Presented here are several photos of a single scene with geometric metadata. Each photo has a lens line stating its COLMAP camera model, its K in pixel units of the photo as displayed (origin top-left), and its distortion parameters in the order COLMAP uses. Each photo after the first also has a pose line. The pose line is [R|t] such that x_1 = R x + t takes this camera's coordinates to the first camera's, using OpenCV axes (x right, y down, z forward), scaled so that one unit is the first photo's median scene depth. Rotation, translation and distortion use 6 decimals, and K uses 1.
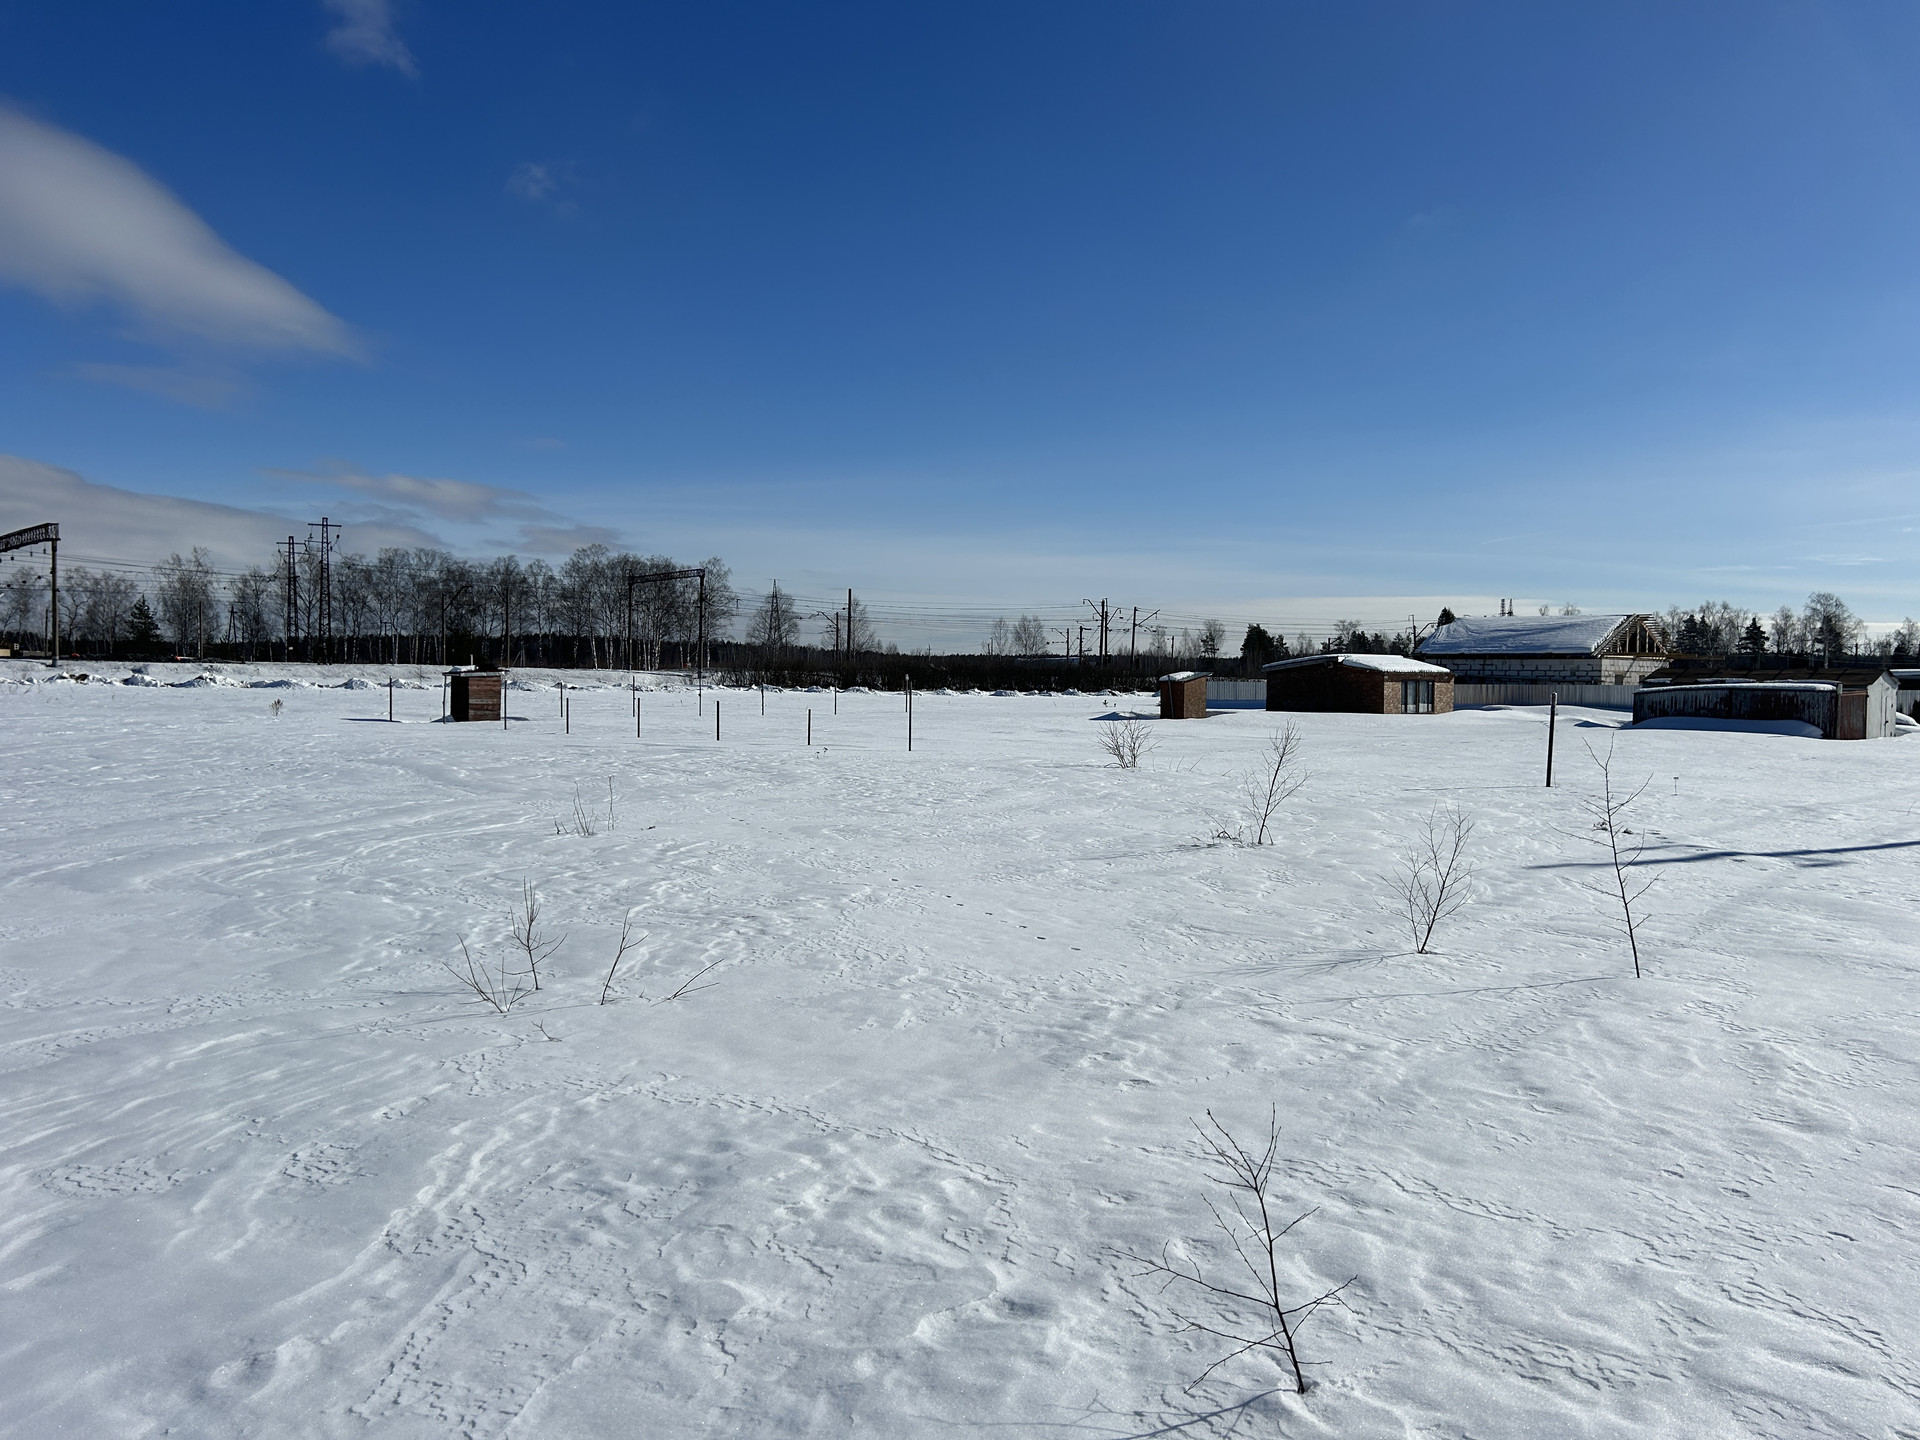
lens RADIAL K [[1407.7, 0, 965.4], [0, 1407.7, 650.4], [0, 0, 1]] dist [0.067400, -0.068324]
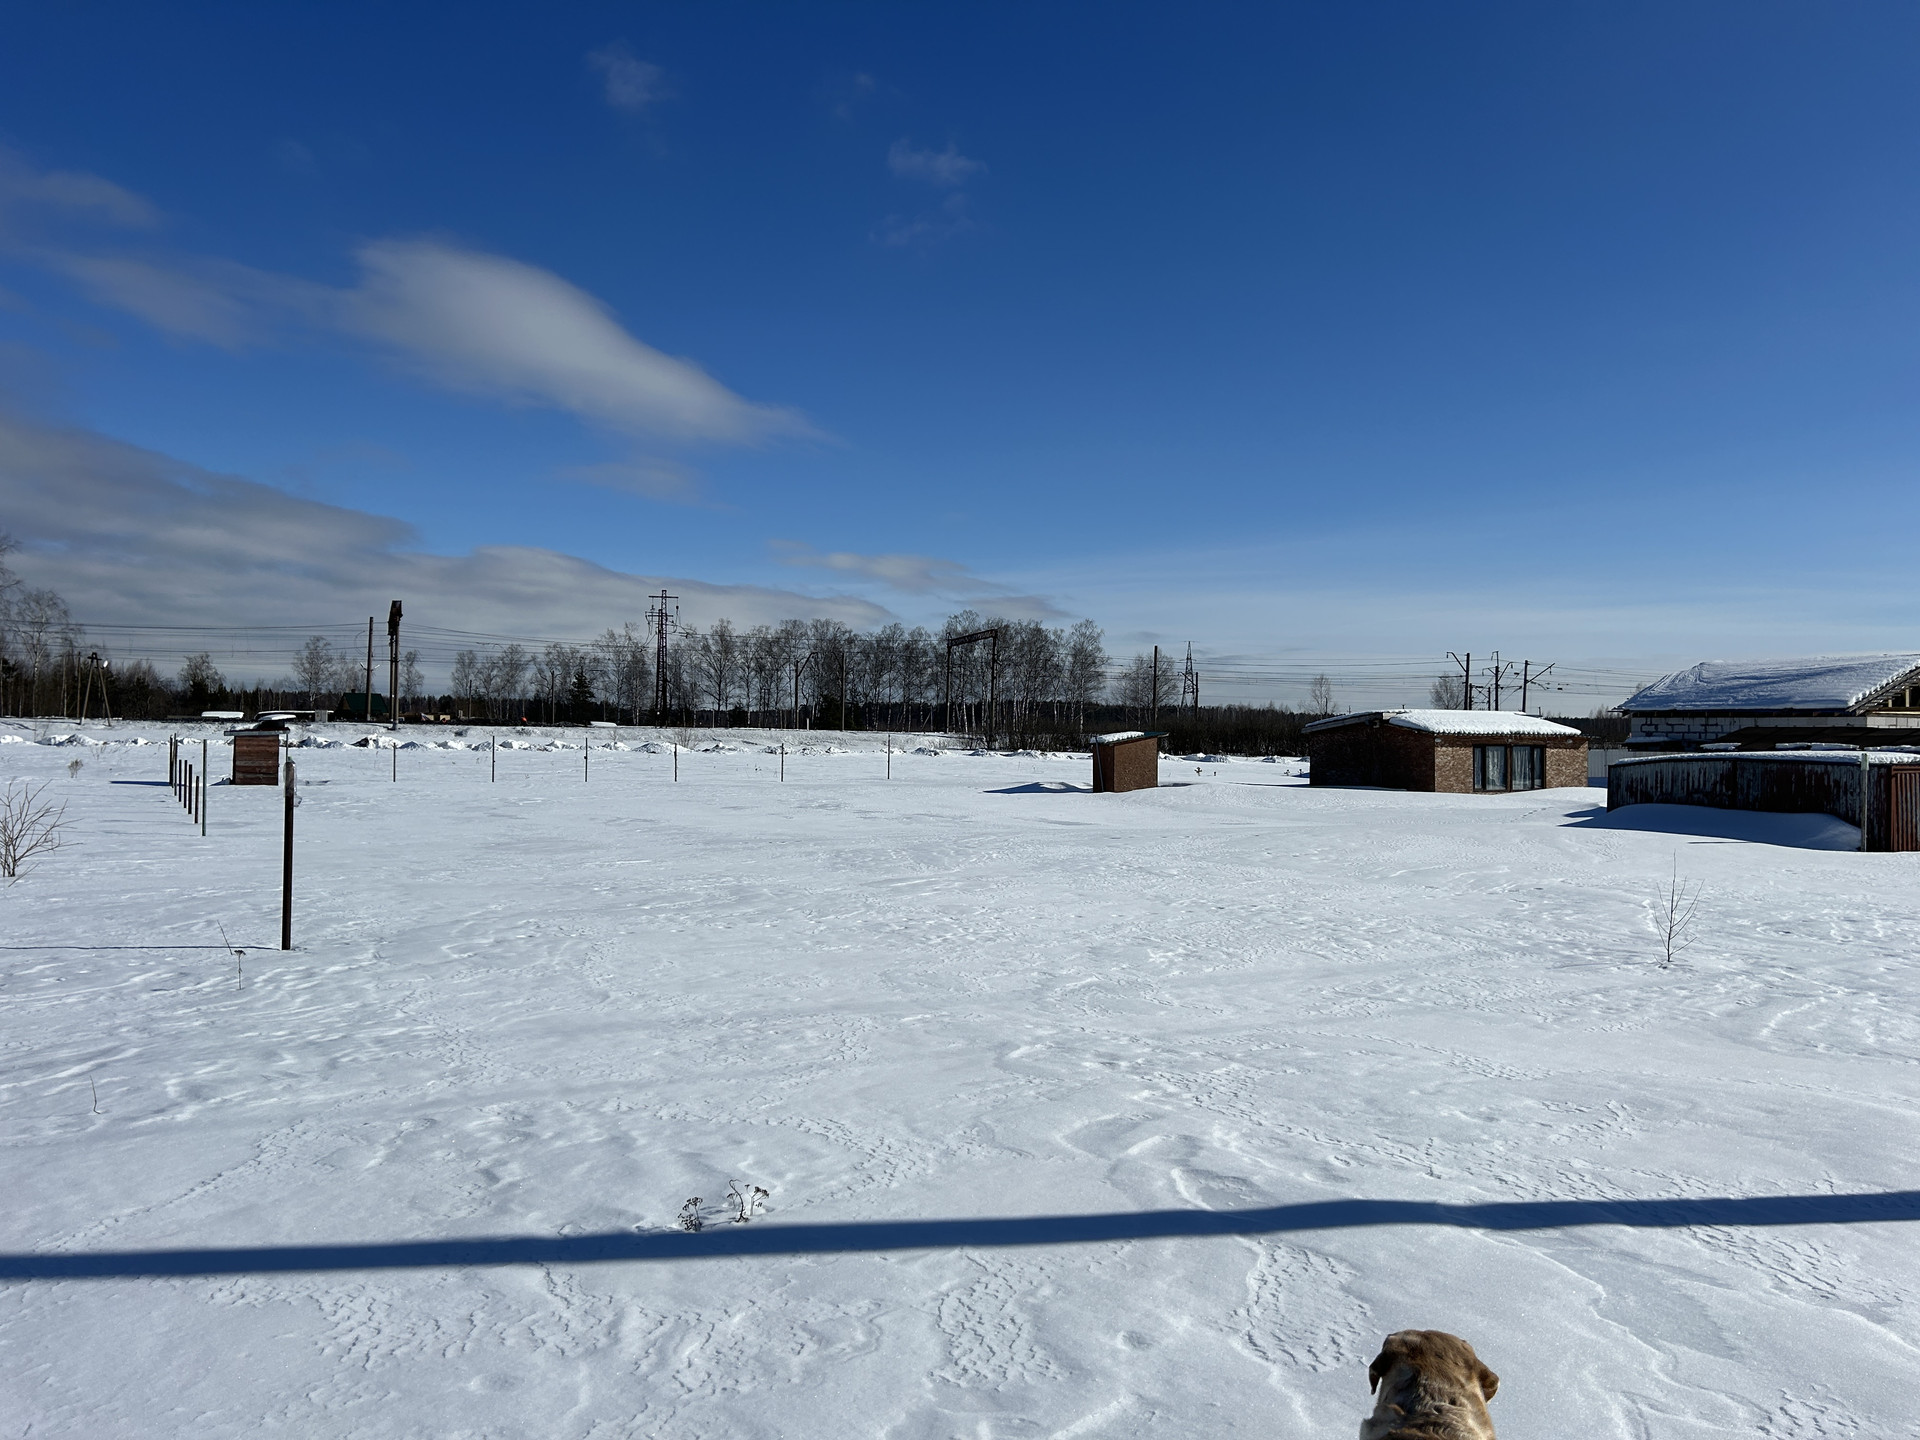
lens RADIAL K [[1407.7, 0, 974.7], [0, 1407.7, 643.5], [0, 0, 1]] dist [0.067400, -0.068324]
pose [[0.937718, -0.020332, -0.346803, 0.320009], [0.002493, 0.998654, -0.051808, 0.006120], [0.347389, 0.047717, 0.936506, 0.232090]]
